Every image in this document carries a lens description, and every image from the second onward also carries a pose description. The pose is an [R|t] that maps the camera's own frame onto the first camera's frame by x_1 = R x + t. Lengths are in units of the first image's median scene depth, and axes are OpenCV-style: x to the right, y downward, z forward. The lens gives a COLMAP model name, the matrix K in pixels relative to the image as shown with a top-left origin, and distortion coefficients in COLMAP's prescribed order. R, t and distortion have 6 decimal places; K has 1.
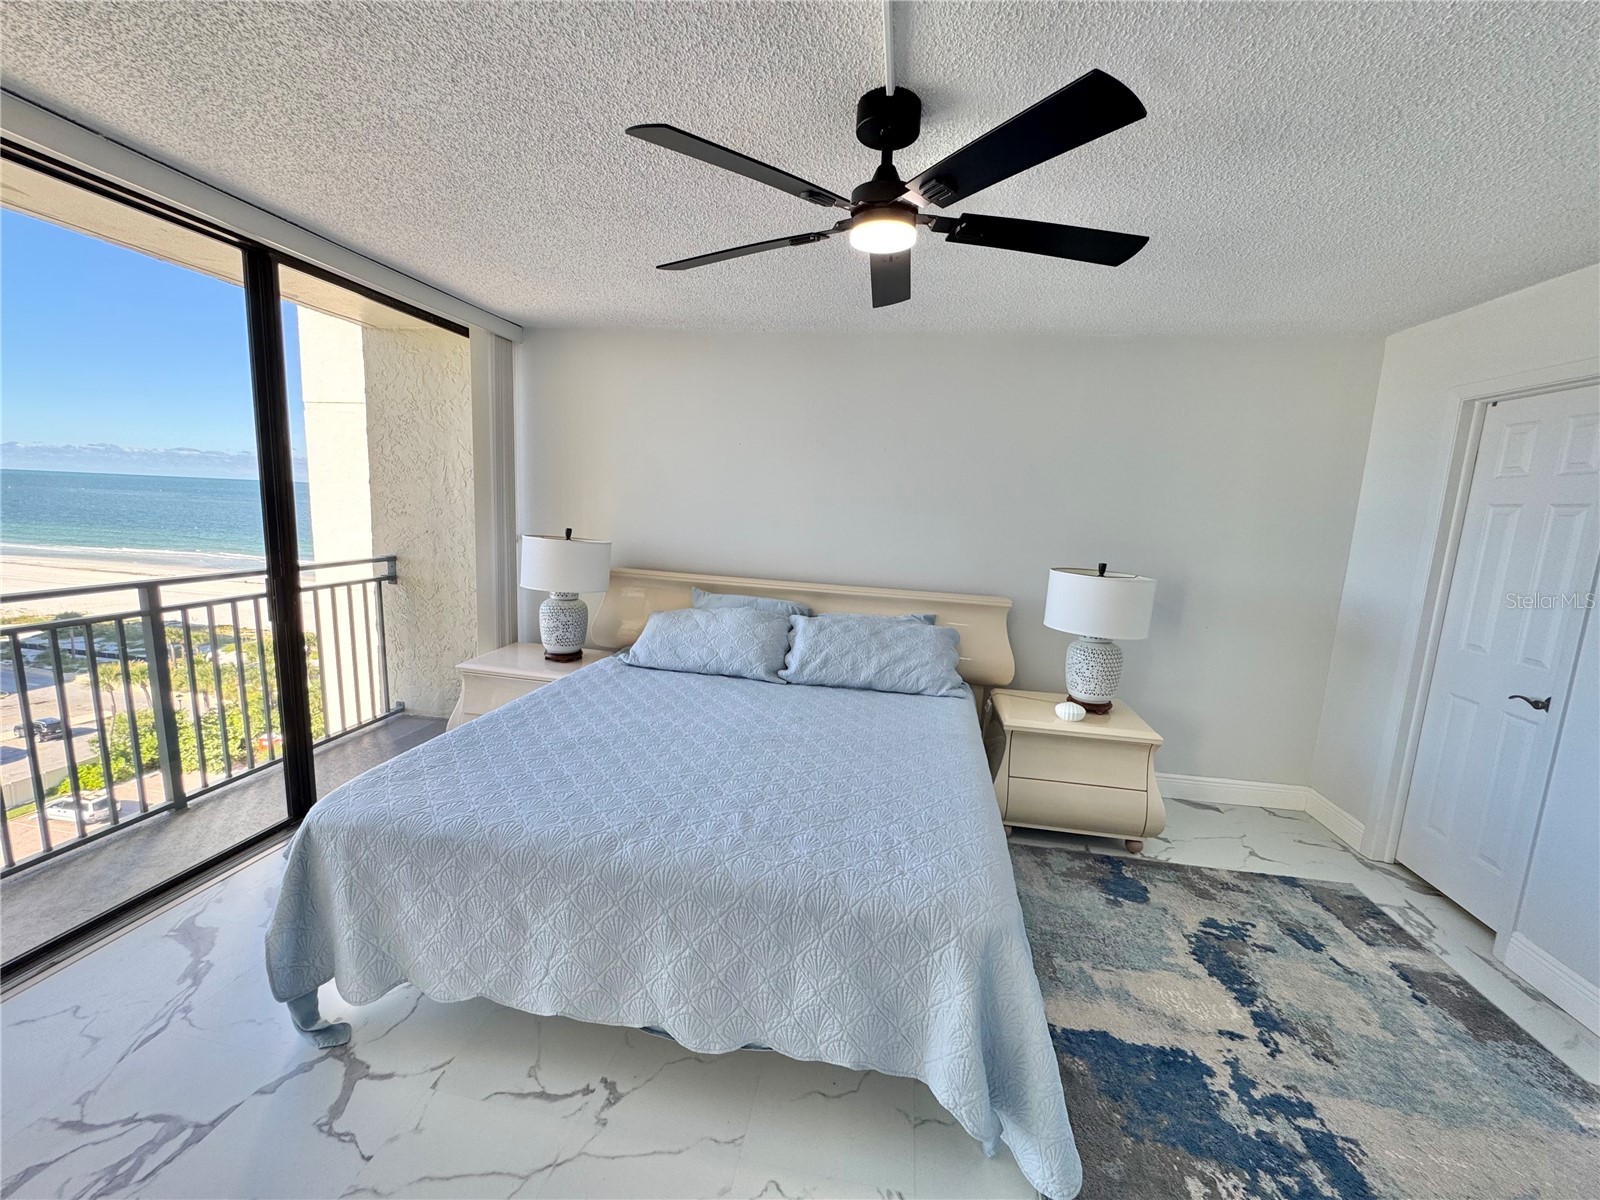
lens RADIAL K [[640.7, 0, 803.2], [0, 640.7, 599.8], [0, 0, 1]] dist [-0.002813, 0.000826]
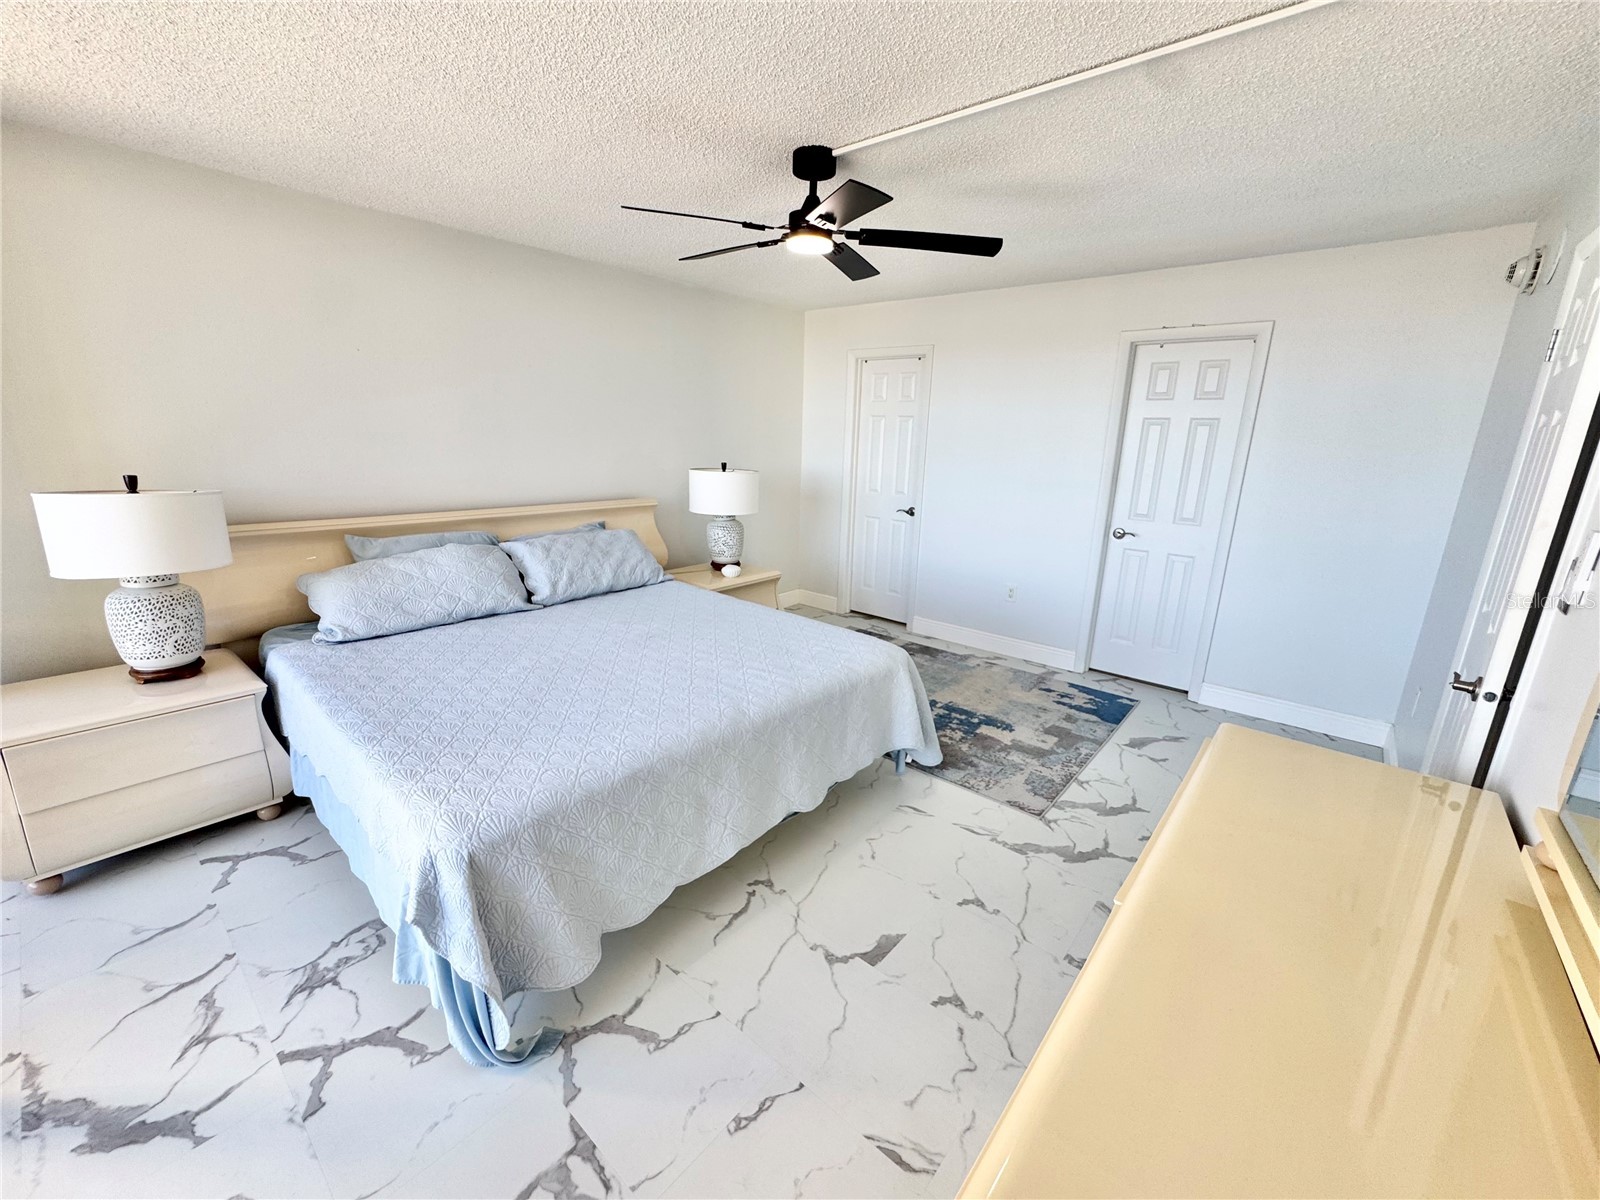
lens RADIAL K [[640.7, 0, 803.2], [0, 640.7, 599.8], [0, 0, 1]] dist [-0.002813, 0.000826]
pose [[0.515159, -0.254782, 0.818350, -0.674740], [0.127749, 0.966956, 0.220629, -0.054701], [-0.847521, -0.009116, 0.530684, 0.118704]]
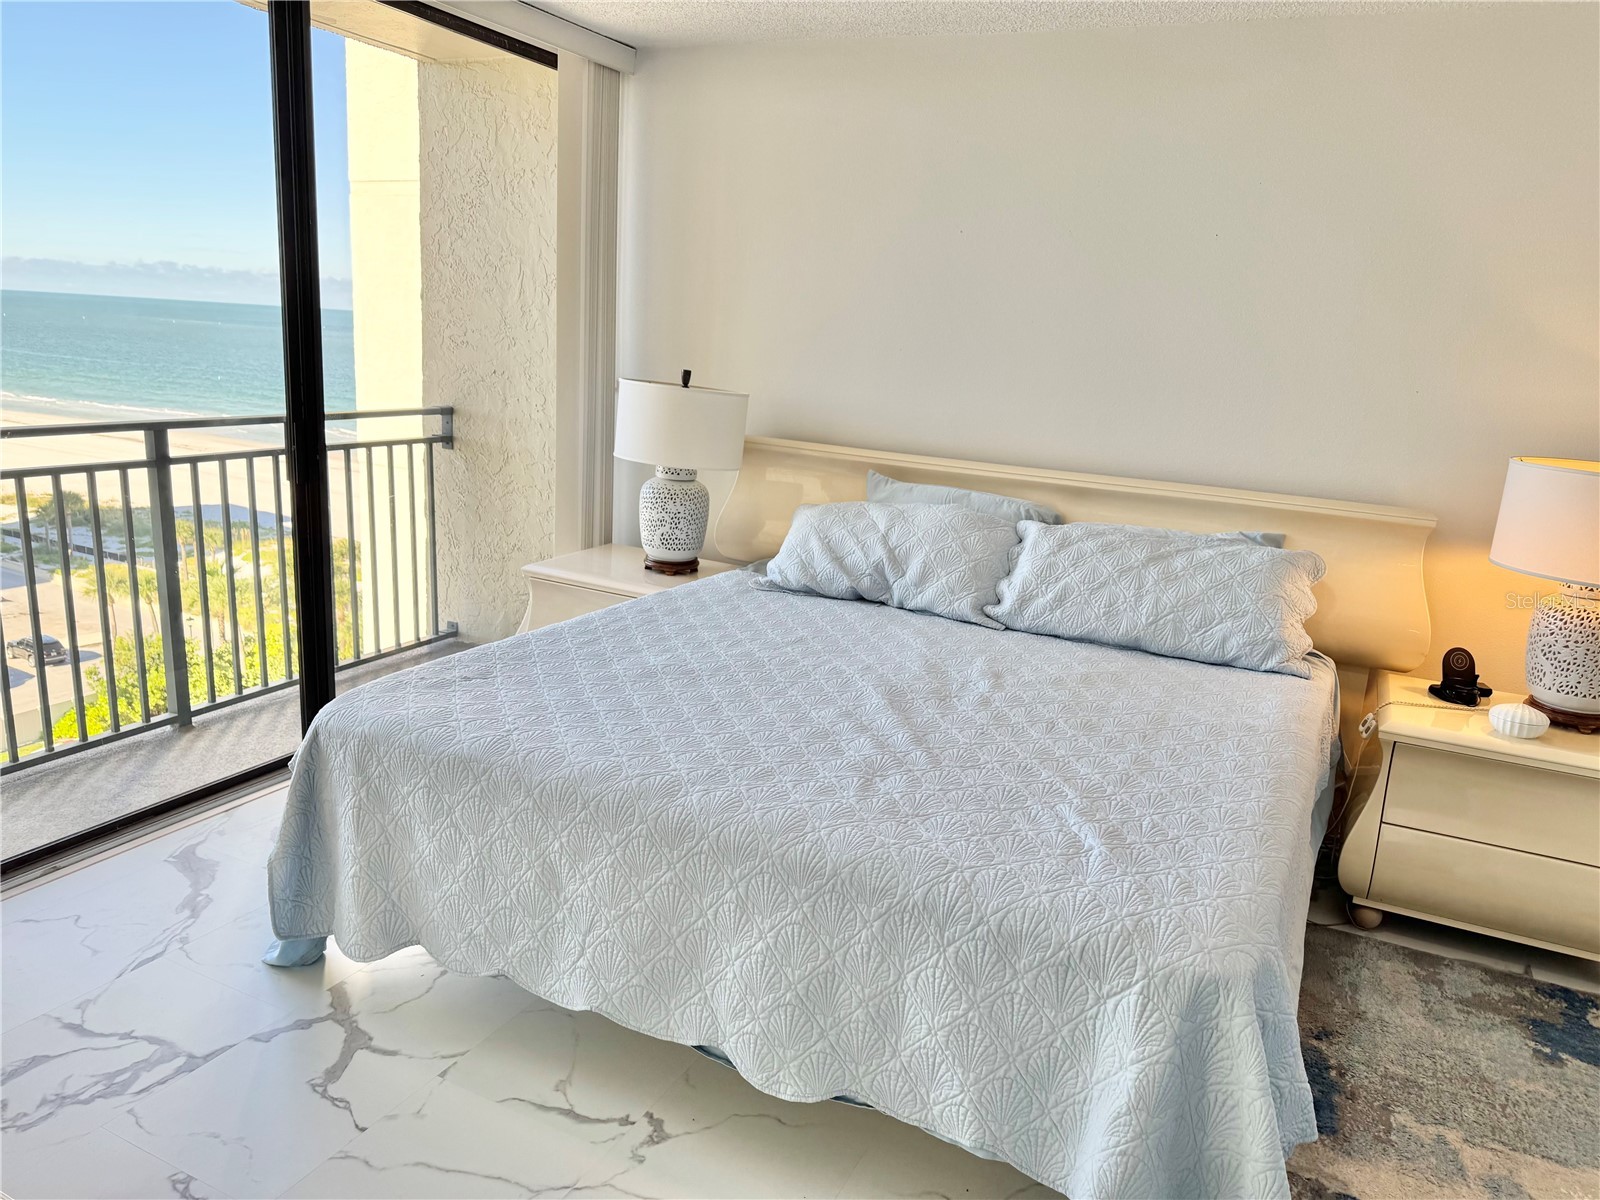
lens RADIAL K [[1131.6, 0, 809.8], [0, 1131.6, 597.4], [0, 0, 1]] dist [0.074673, -0.105286]
pose [[0.959364, 0.073077, -0.272546, 0.099193], [-0.056233, 0.996022, 0.069118, 0.037913], [0.276513, -0.050983, 0.959657, -0.094193]]
